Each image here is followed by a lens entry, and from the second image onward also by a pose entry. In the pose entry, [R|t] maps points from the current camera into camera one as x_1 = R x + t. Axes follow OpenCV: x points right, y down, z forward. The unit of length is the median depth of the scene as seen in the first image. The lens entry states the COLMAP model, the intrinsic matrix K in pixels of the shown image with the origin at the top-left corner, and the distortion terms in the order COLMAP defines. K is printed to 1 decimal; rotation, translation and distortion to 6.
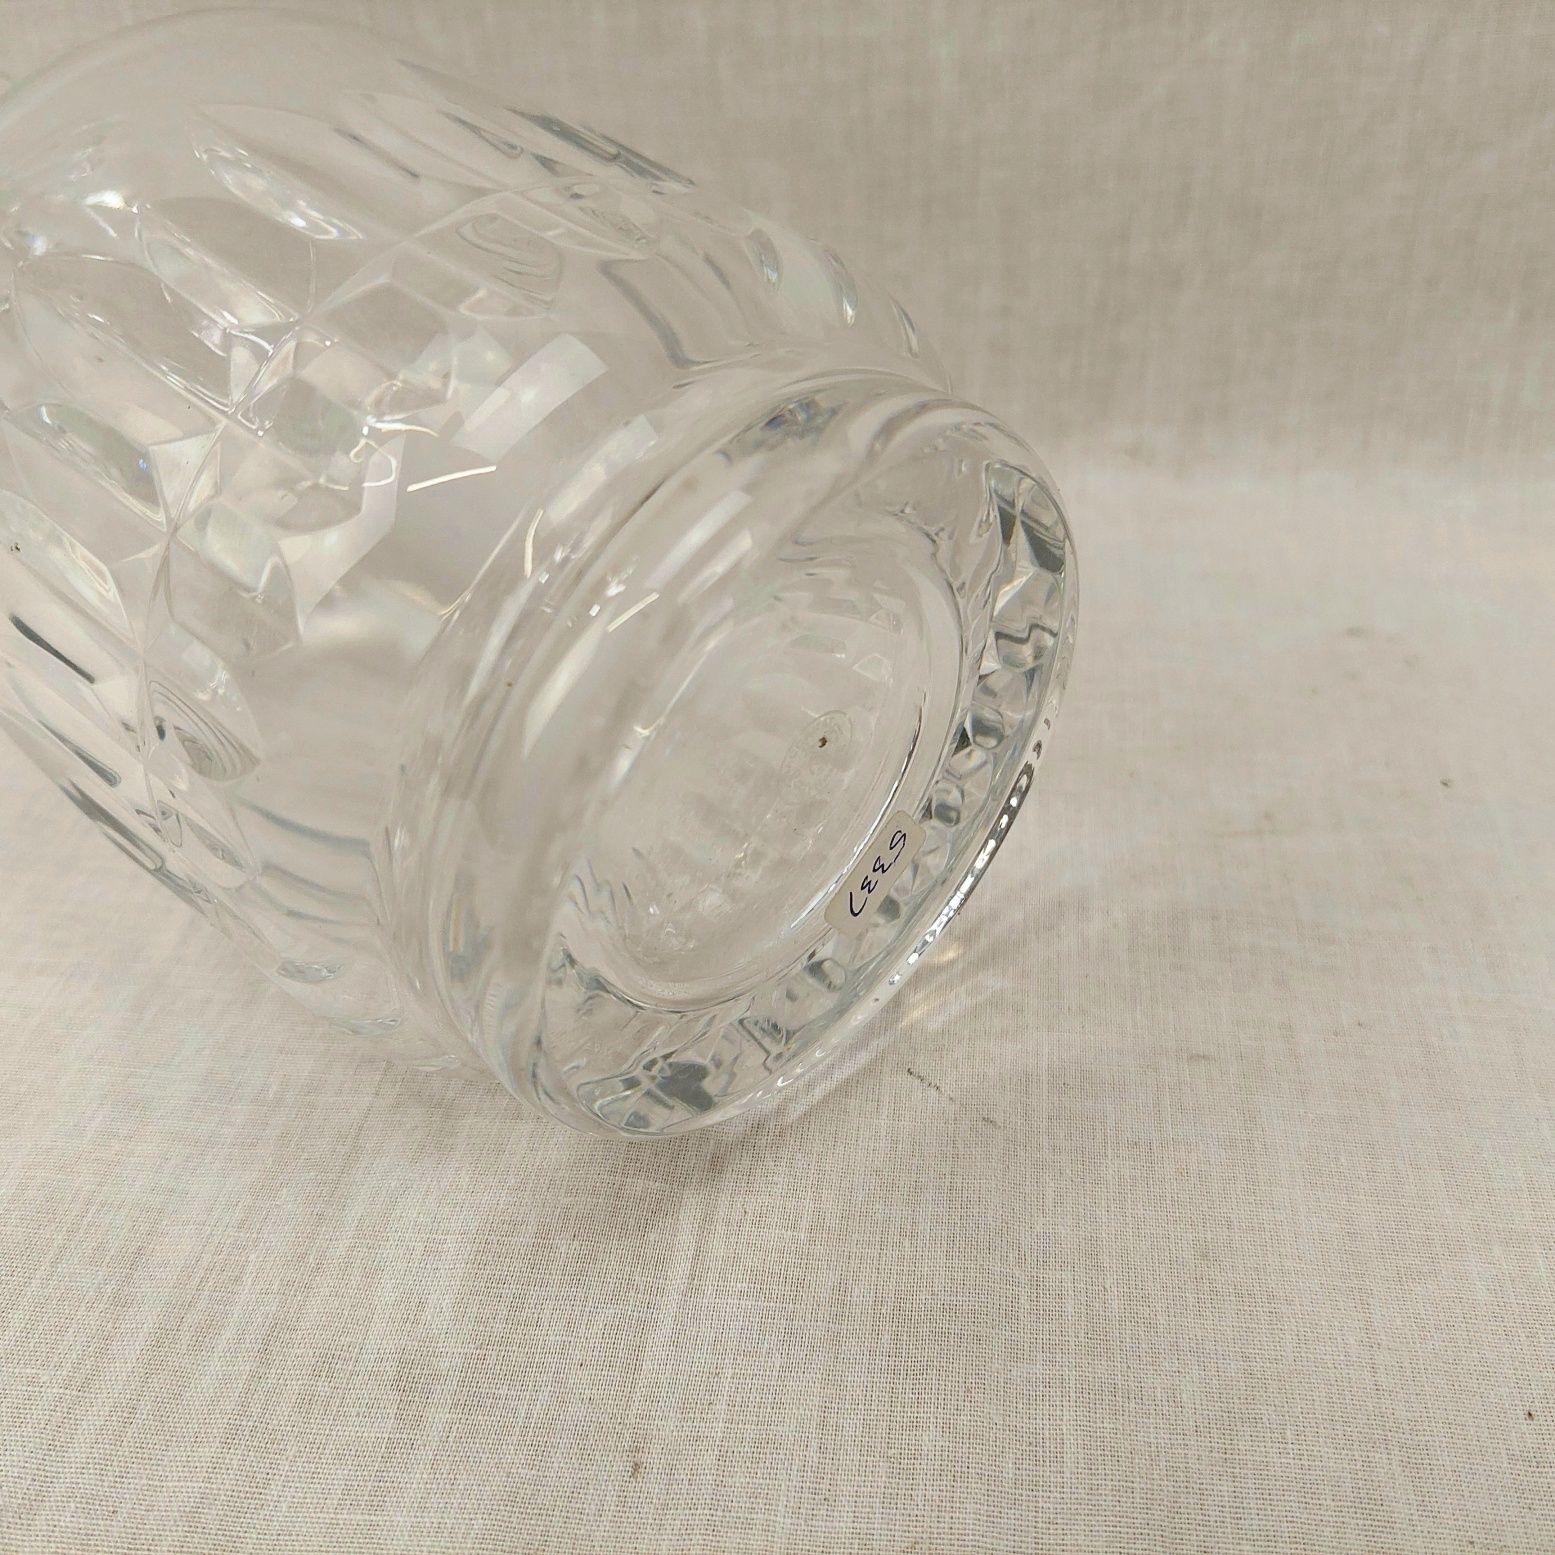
lens RADIAL K [[1584.6, 0, 767.2], [0, 1584.6, 781.6], [0, 0, 1]] dist [-0.068690, 0.000000]
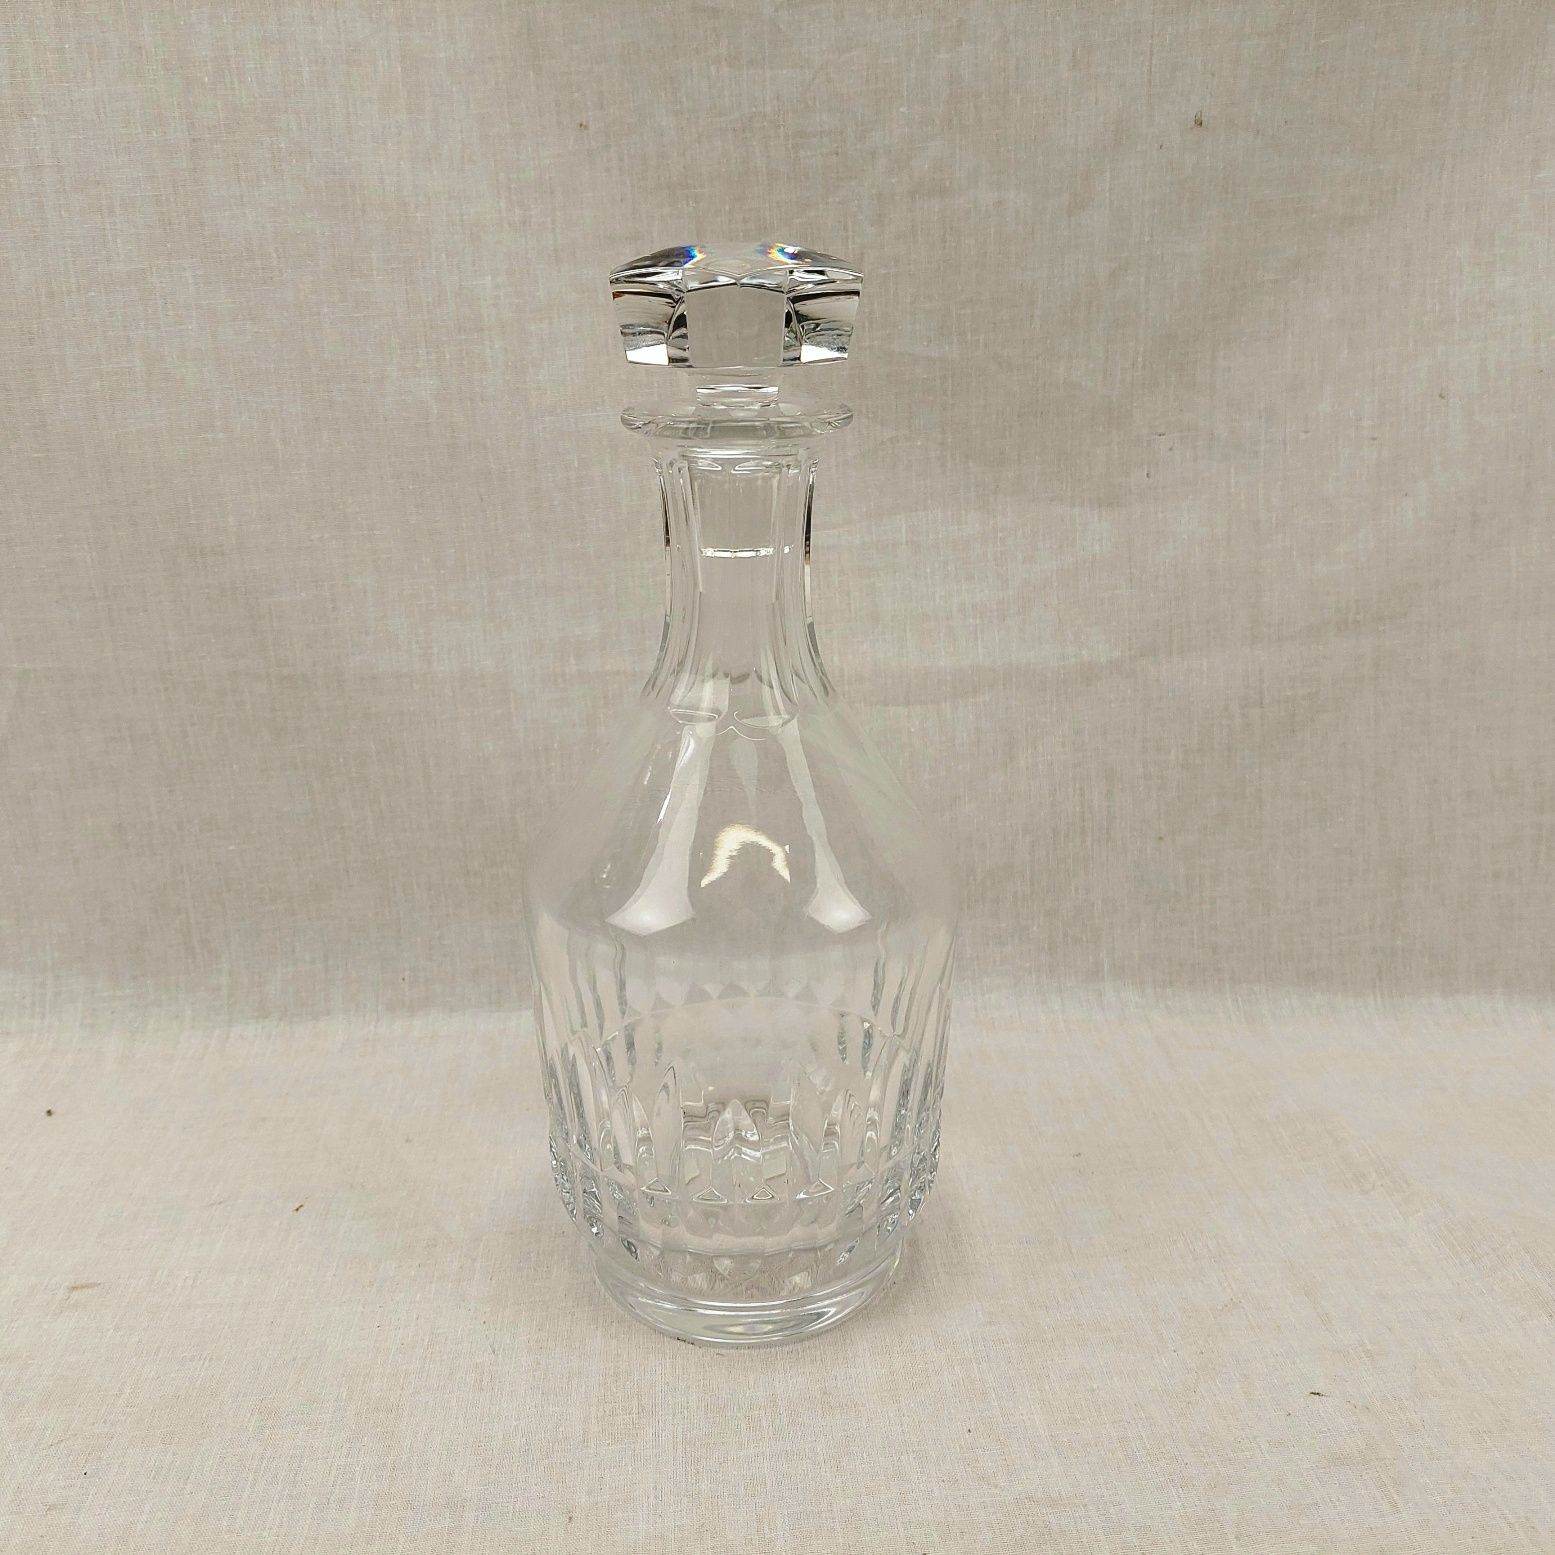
lens RADIAL K [[1584.6, 0, 783.2], [0, 1584.6, 784.8], [0, 0, 1]] dist [-0.068690, 0.000000]
pose [[0.979053, -0.074360, 0.189543, -0.117211], [0.130272, 0.944214, -0.302473, 0.160586], [-0.156477, 0.320829, 0.934122, -1.236162]]
